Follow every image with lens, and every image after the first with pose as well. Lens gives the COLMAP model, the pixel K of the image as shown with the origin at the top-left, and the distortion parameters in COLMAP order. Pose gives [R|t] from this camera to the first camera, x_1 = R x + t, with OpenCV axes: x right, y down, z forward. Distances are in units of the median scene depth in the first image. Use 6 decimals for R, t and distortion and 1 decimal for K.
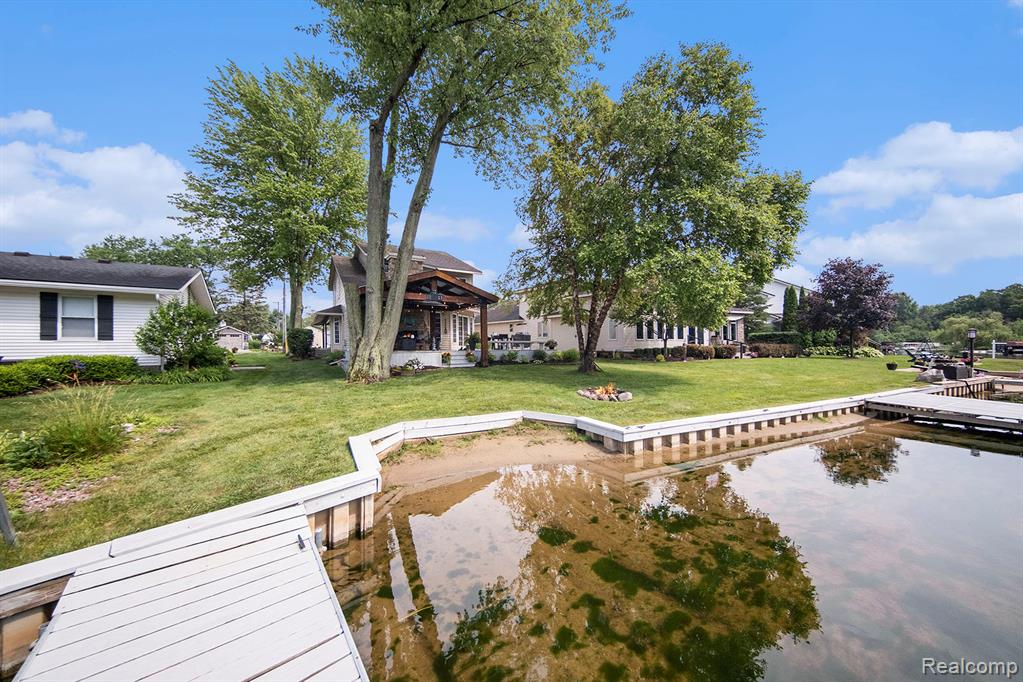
lens RADIAL K [[339.4, 0, 509.1], [0, 339.4, 346.4], [0, 0, 1]] dist [0.010607, -0.000066]
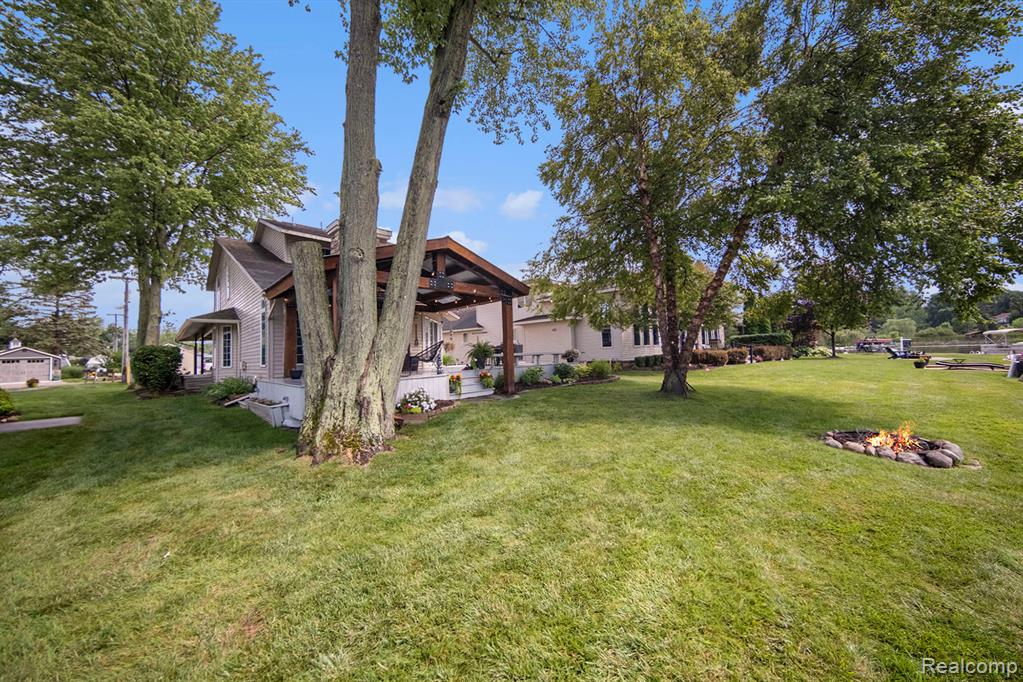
lens RADIAL K [[344.3, 0, 512.1], [0, 344.3, 337.6], [0, 0, 1]] dist [0.000183, -0.001746]
pose [[0.965216, -0.024589, 0.260296, -0.176282], [0.039844, 0.997773, -0.053489, -0.008783], [-0.258401, 0.062000, 0.964046, 0.264010]]
